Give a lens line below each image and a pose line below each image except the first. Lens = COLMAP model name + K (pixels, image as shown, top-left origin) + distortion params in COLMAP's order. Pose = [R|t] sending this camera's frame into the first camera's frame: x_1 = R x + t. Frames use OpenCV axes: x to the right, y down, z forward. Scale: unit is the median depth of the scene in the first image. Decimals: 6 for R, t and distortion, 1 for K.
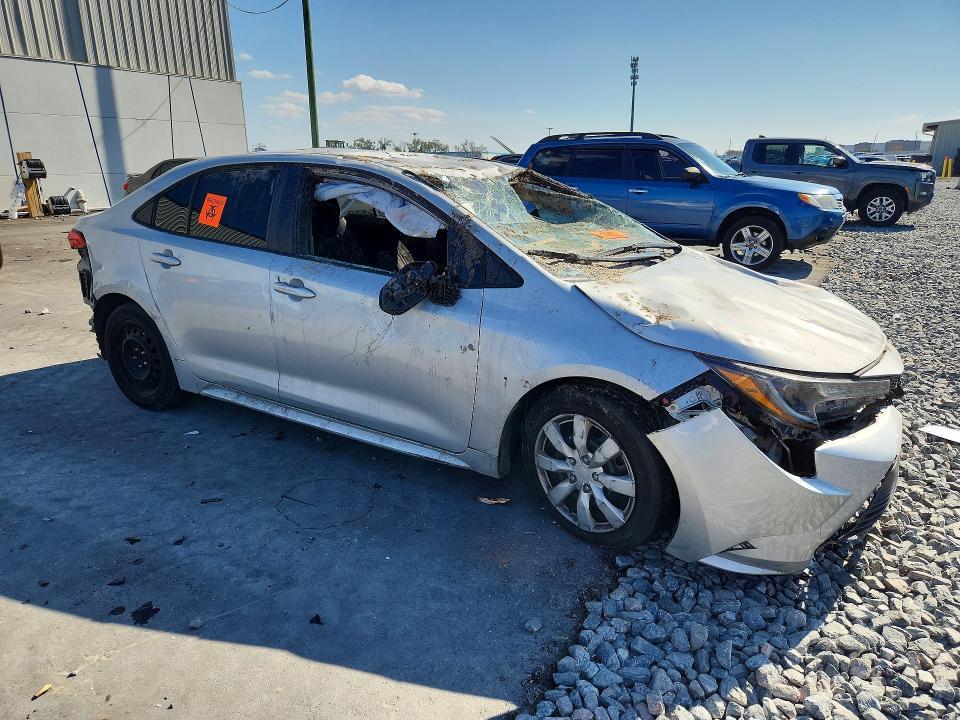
lens RADIAL K [[708.2, 0, 485.9], [0, 708.2, 360.6], [0, 0, 1]] dist [0.033118, -0.025805]
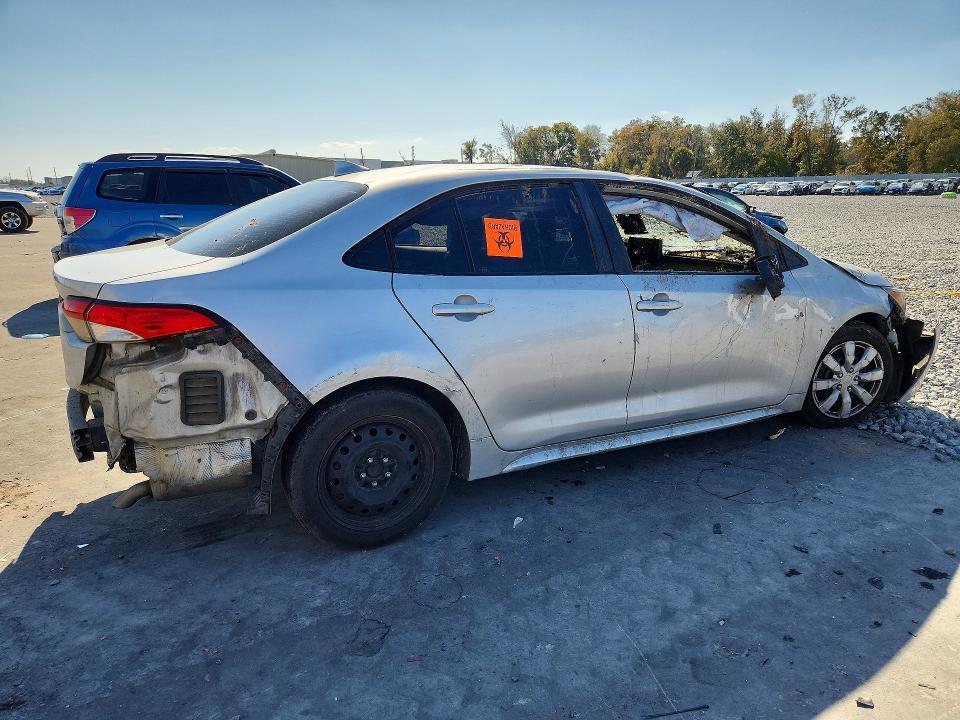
lens RADIAL K [[708.2, 0, 485.2], [0, 708.2, 358.8], [0, 0, 1]] dist [0.033118, -0.025805]
pose [[0.467170, -0.206288, 0.859766, -1.299017], [0.243669, 0.964784, 0.099083, -0.191892], [-0.849928, 0.163210, 0.500984, 0.750317]]
